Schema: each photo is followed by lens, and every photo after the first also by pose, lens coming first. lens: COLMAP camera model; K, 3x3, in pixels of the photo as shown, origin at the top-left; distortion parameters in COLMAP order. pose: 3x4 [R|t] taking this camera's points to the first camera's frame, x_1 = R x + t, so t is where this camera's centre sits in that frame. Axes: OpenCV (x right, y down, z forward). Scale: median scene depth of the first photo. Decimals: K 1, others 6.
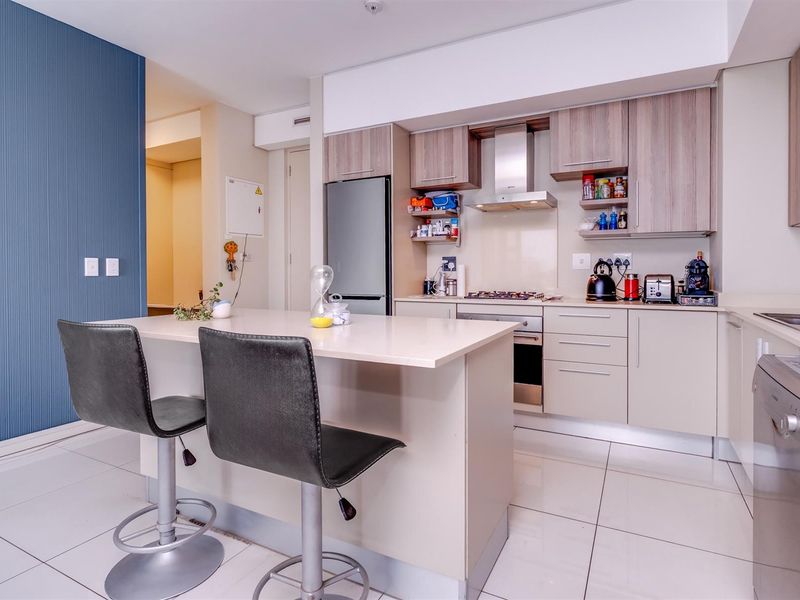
lens RADIAL K [[431.7, 0, 399.3], [0, 431.7, 275.4], [0, 0, 1]] dist [0.000133, 0.000271]
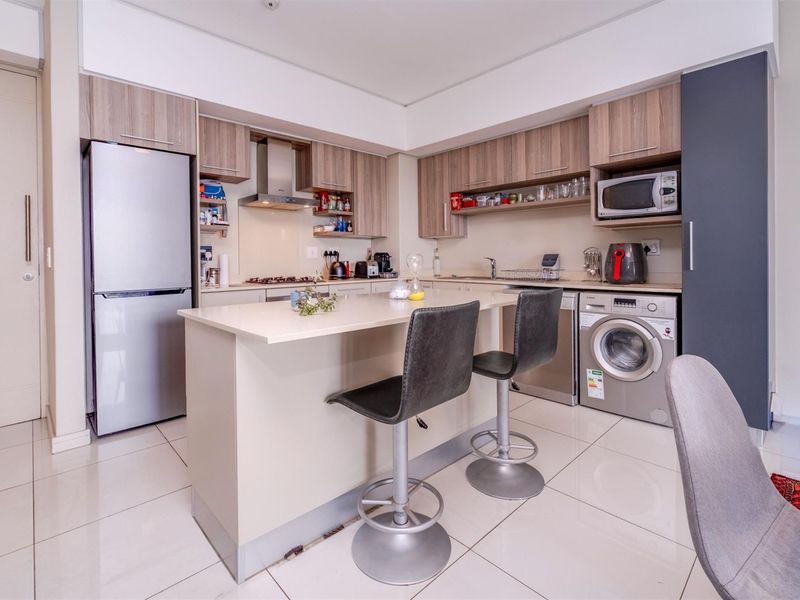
lens RADIAL K [[391.9, 0, 397.8], [0, 391.9, 262.5], [0, 0, 1]] dist [-0.002343, -0.000236]
pose [[0.336323, -0.010362, 0.941690, -0.720906], [0.017722, 0.999832, 0.004672, -0.001942], [-0.941580, 0.015118, 0.336450, 0.348716]]
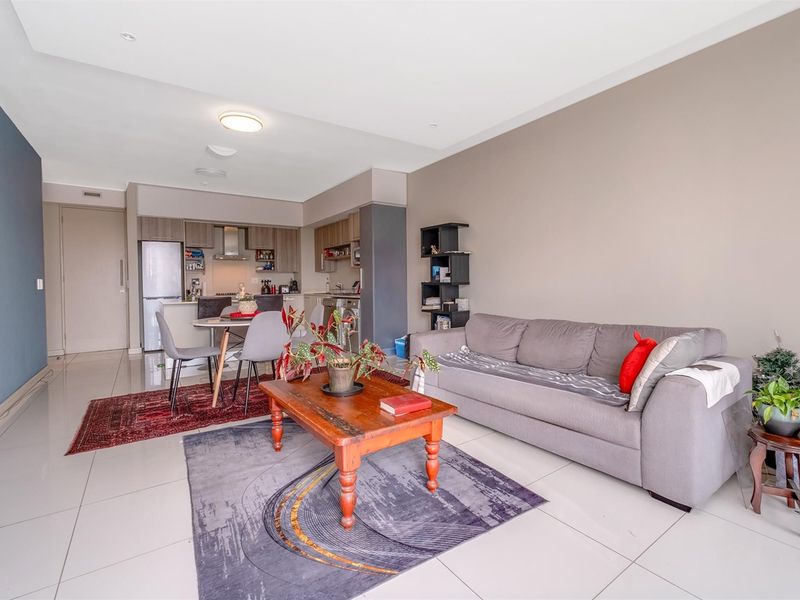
lens RADIAL K [[383.8, 0, 415.4], [0, 383.8, 290.3], [0, 0, 1]] dist [-0.001990, 0.000114]
pose [[0.452718, -0.022708, 0.891364, -1.361186], [0.021634, 0.999661, 0.014479, 0.015477], [-0.891391, 0.012729, 0.453056, -1.050981]]
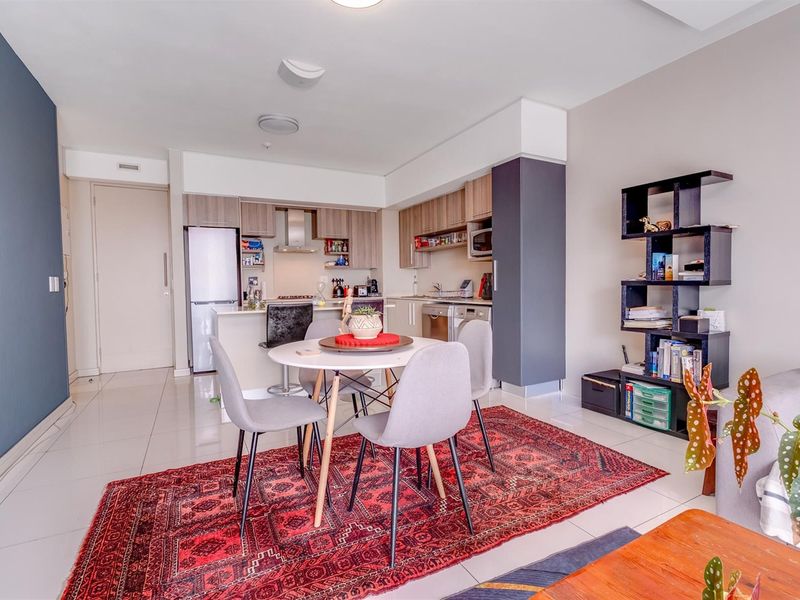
lens RADIAL K [[403.3, 0, 400.0], [0, 403.3, 300.0], [0, 0, 1]] dist [-0.001774, -0.000172]
pose [[0.575221, -0.040044, 0.817017, -1.037270], [0.021179, 0.999195, 0.034062, 0.007103], [-0.817724, -0.002289, 0.575606, -0.450201]]
